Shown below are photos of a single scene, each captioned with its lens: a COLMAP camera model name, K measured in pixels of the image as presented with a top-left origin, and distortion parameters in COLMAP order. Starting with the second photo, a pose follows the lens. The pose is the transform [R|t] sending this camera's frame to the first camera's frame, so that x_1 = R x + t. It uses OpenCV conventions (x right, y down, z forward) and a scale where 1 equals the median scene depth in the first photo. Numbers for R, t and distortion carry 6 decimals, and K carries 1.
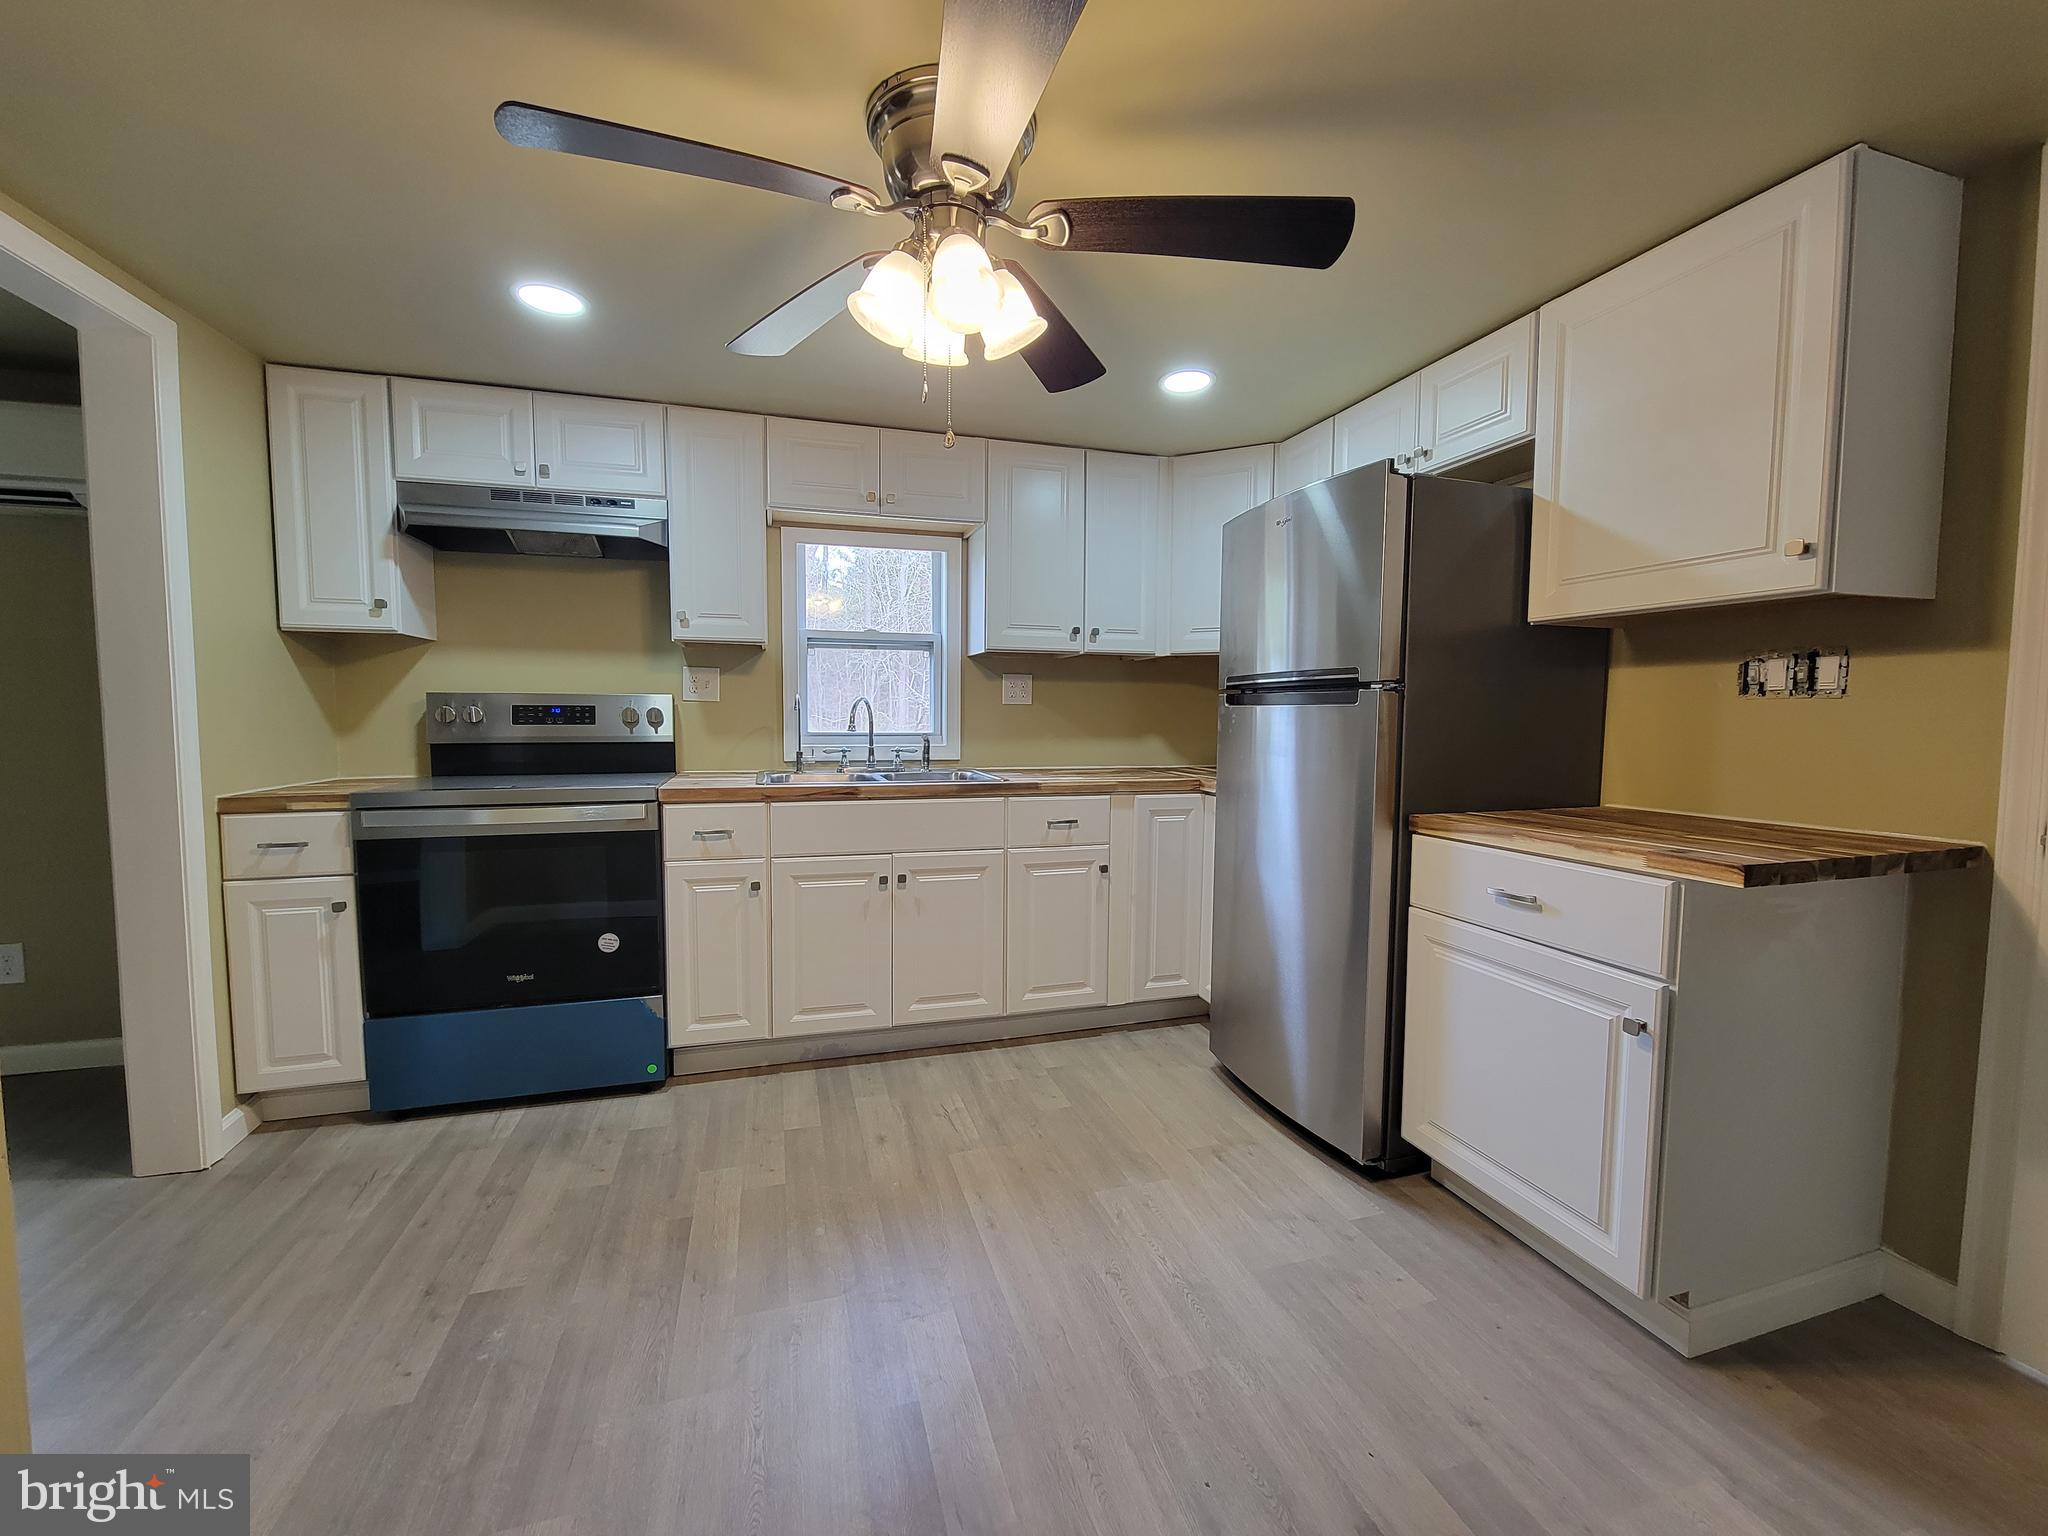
lens RADIAL K [[839.1, 0, 1006.6], [0, 839.1, 763.9], [0, 0, 1]] dist [-0.013845, 0.001029]
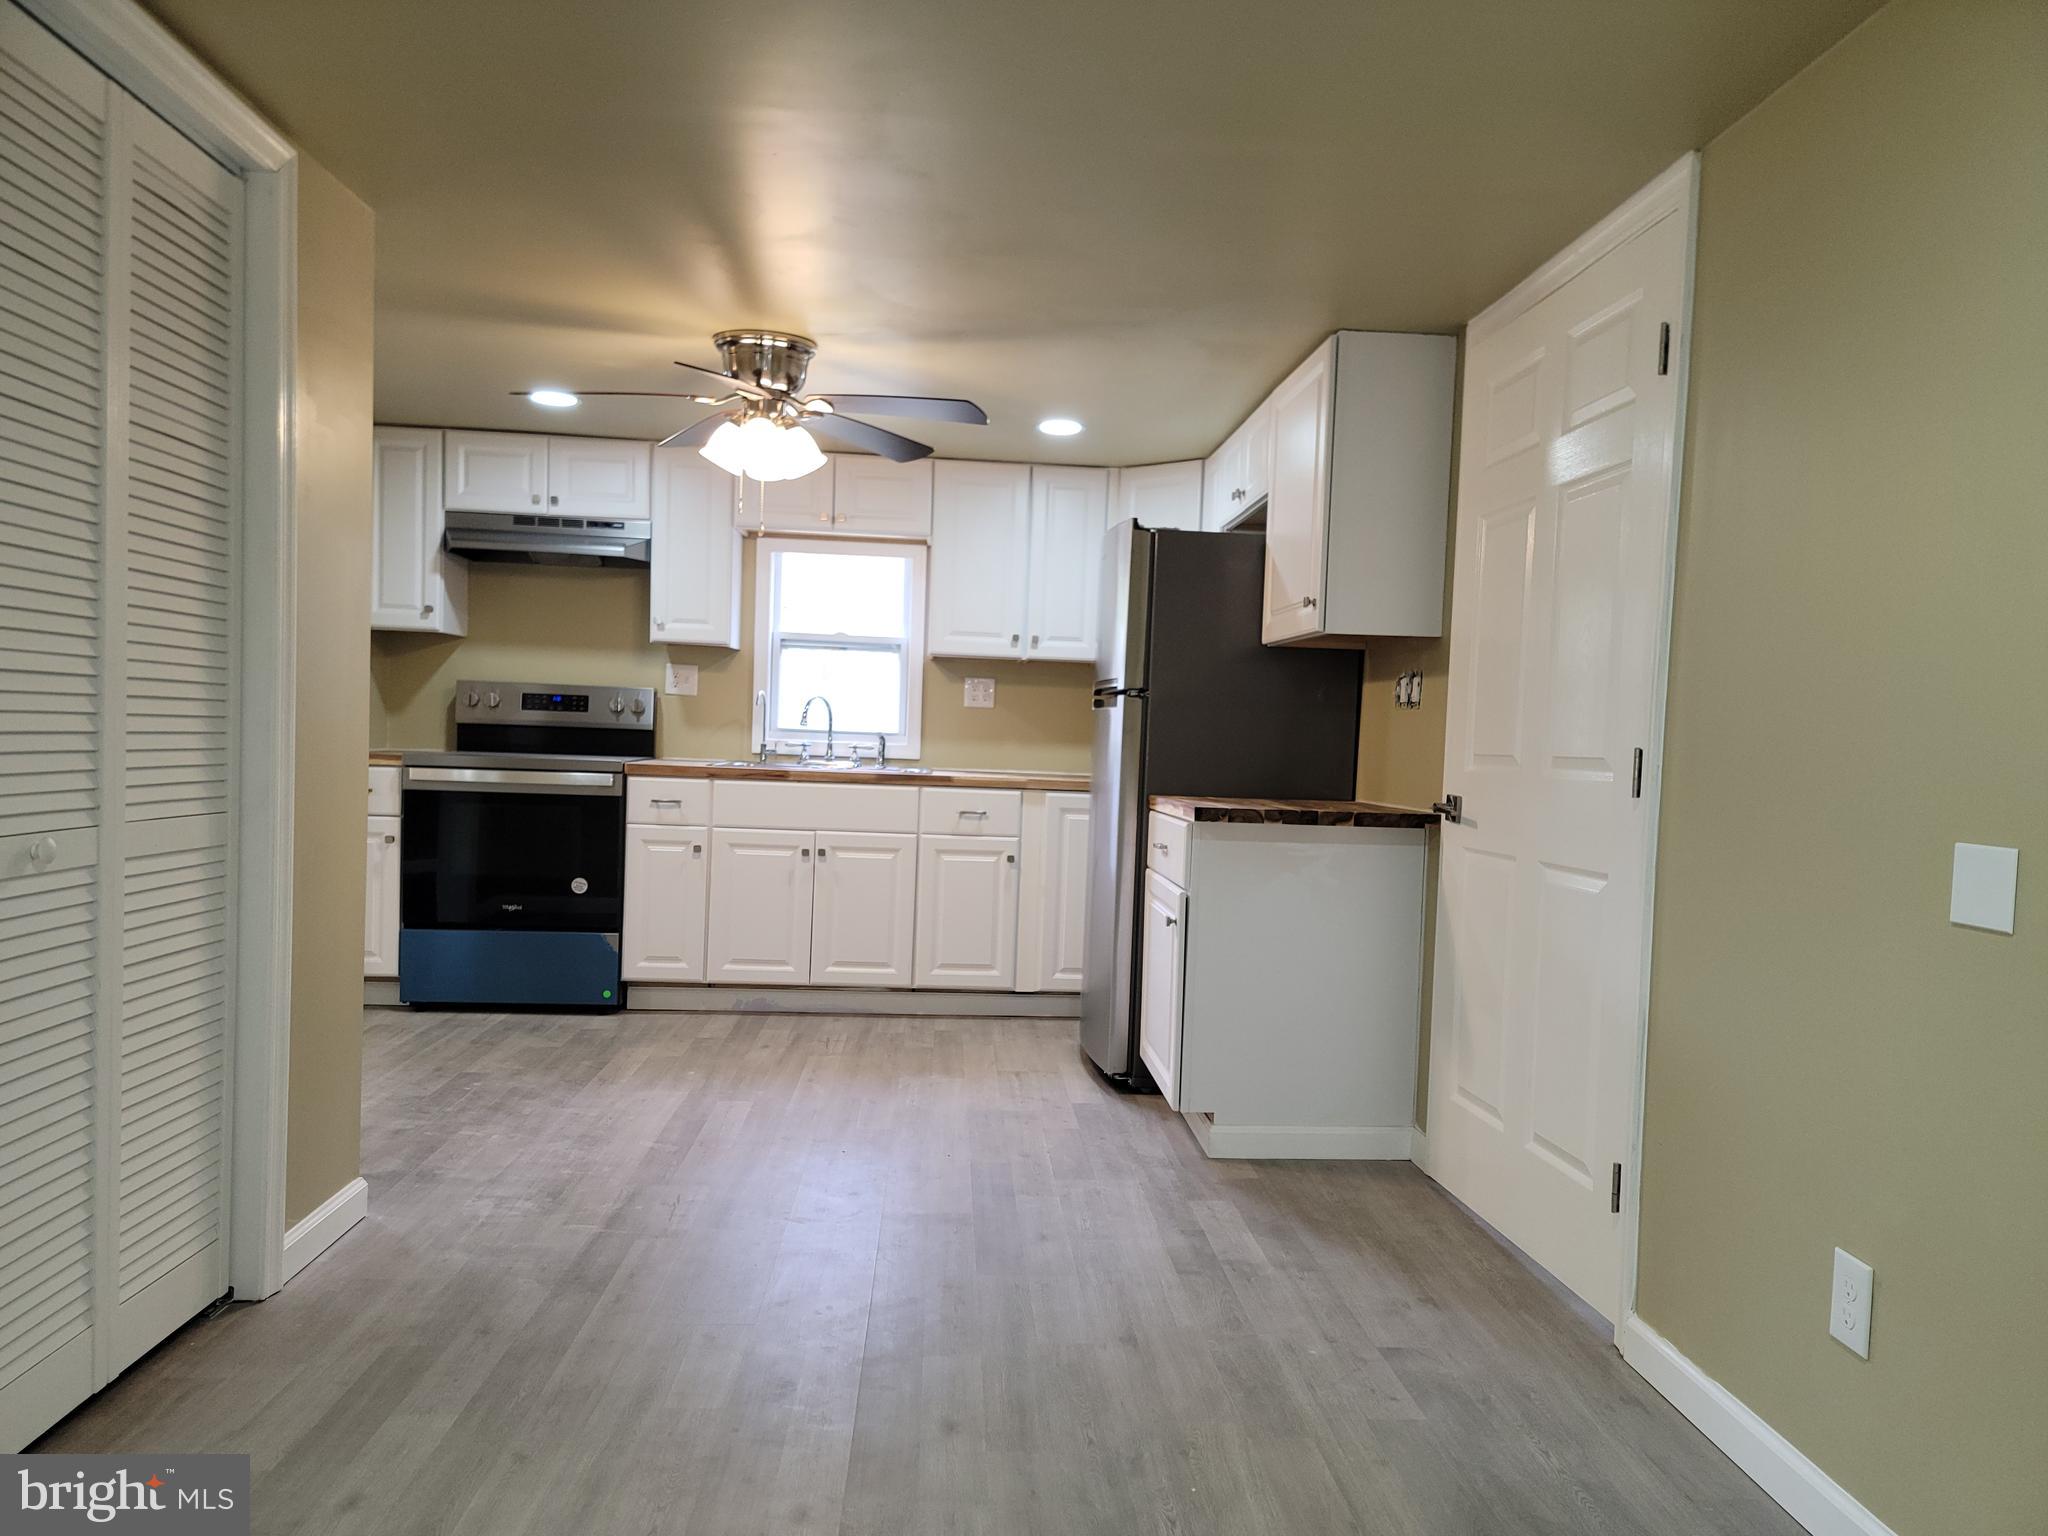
lens RADIAL K [[1415.3, 0, 1019.3], [0, 1415.3, 779.6], [0, 0, 1]] dist [0.042167, -0.041993]
pose [[0.974863, 0.039251, -0.219320, 0.586962], [-0.046387, 0.998545, -0.027484, 0.081390], [0.217922, 0.036967, 0.975266, -0.875313]]
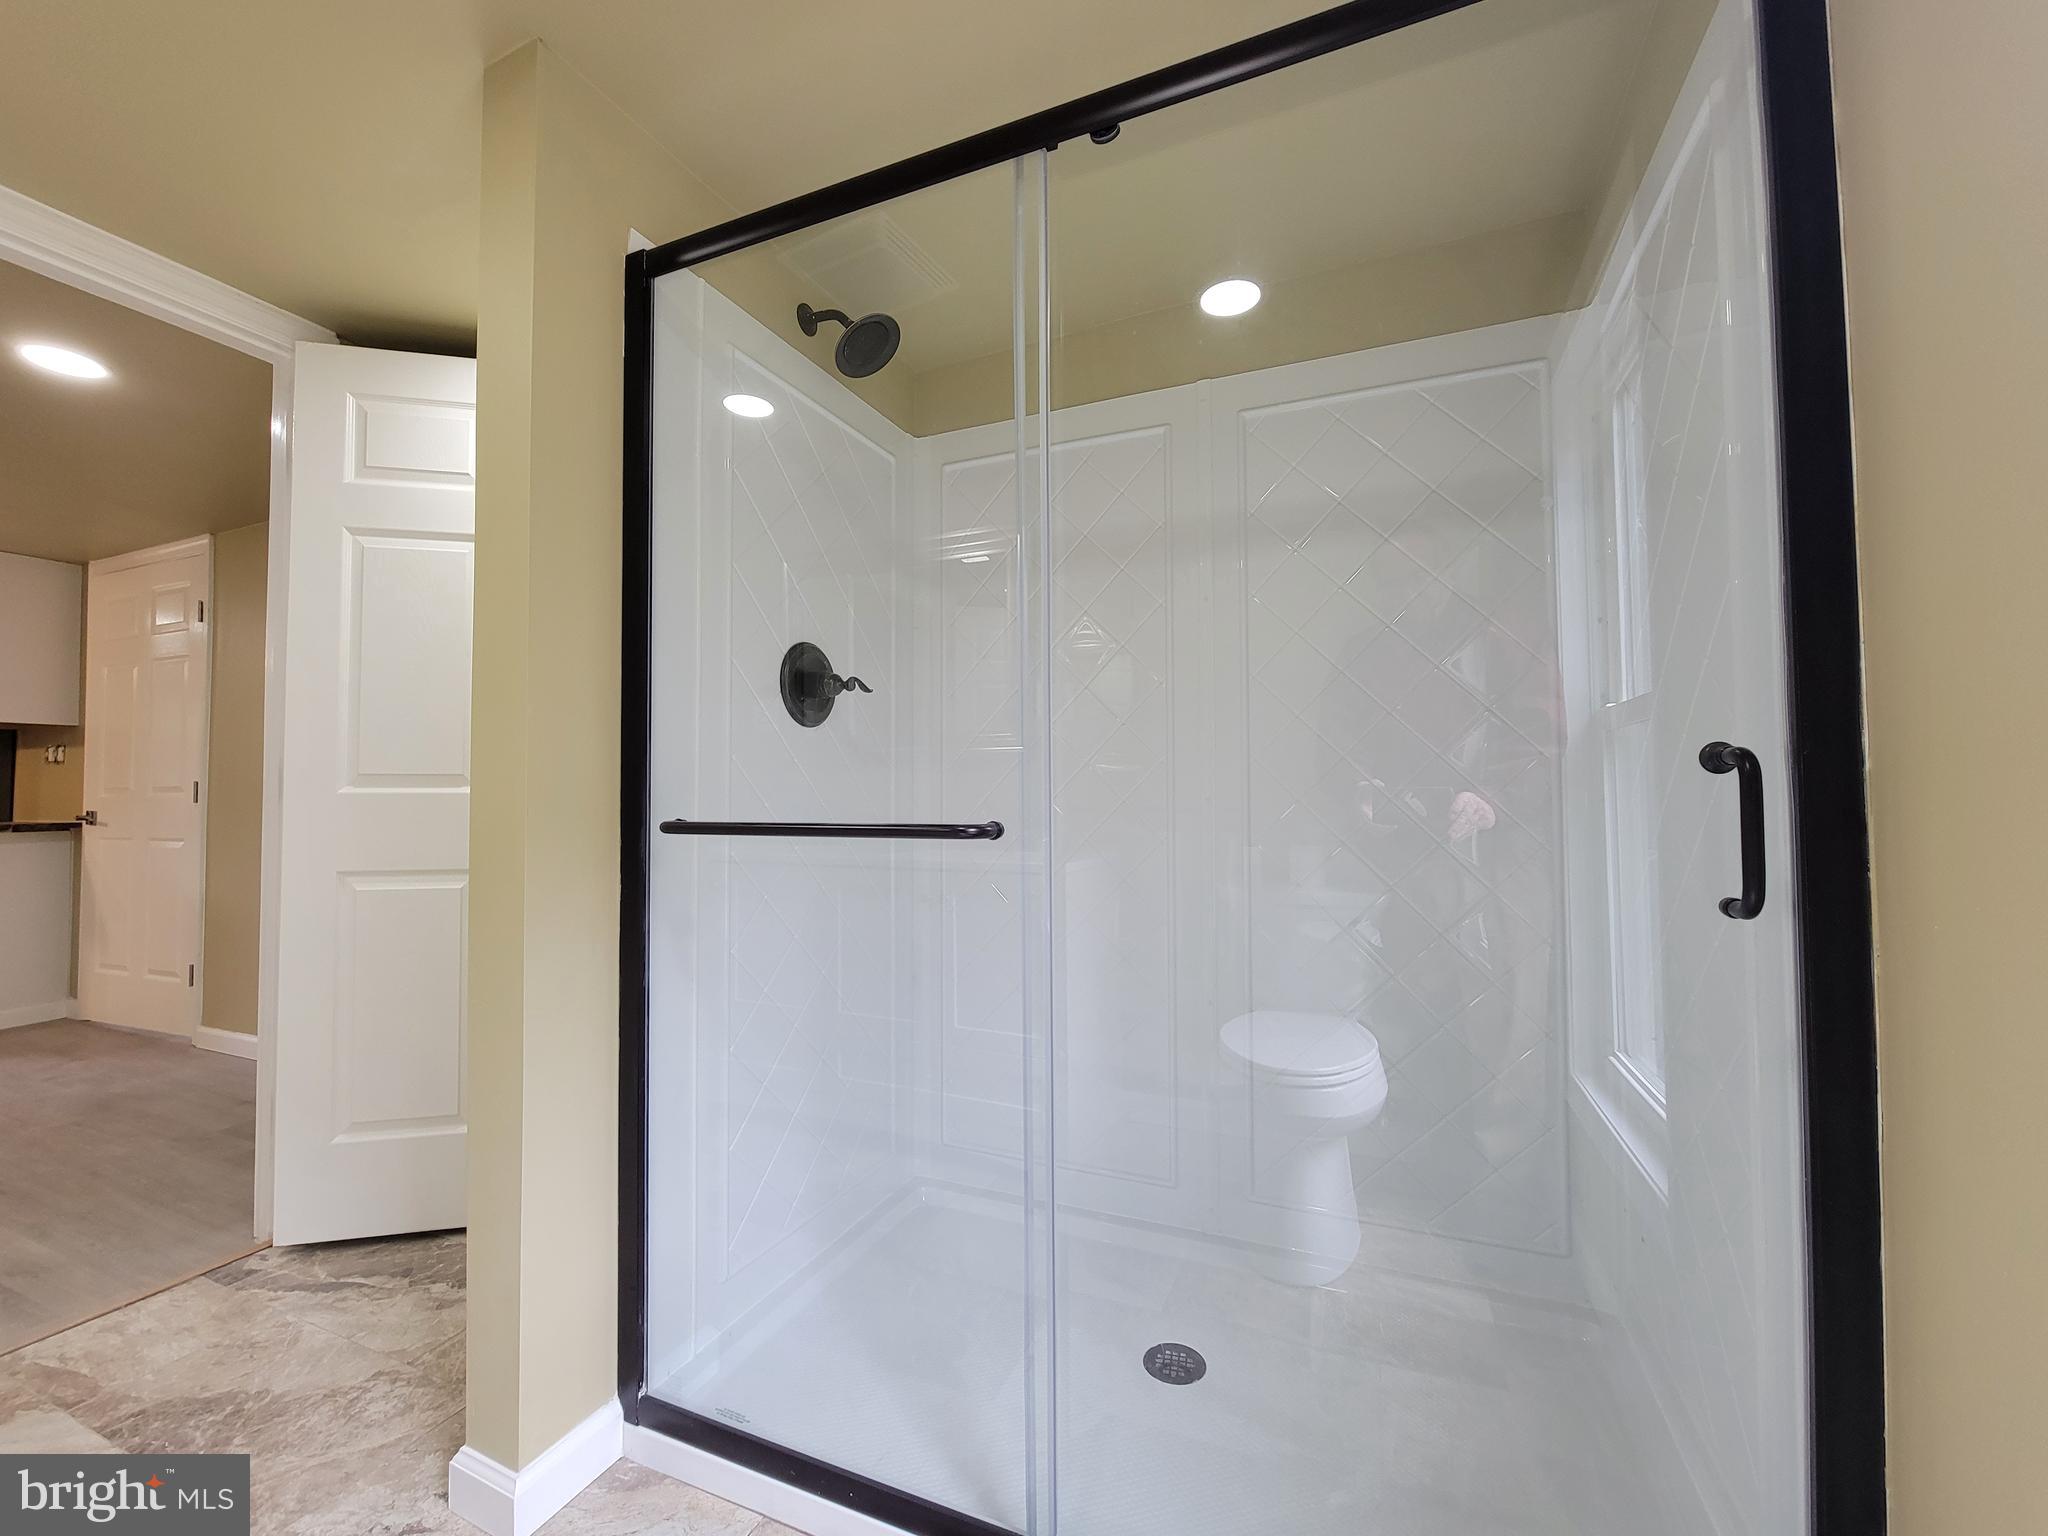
lens RADIAL K [[839.1, 0, 1032.9], [0, 839.1, 775.9], [0, 0, 1]] dist [-0.013845, 0.001029]
pose [[0.621267, 0.011973, 0.783507, 0.584093], [0.054933, 0.996758, -0.058790, 0.164539], [-0.781671, 0.079564, 0.618595, -1.779607]]
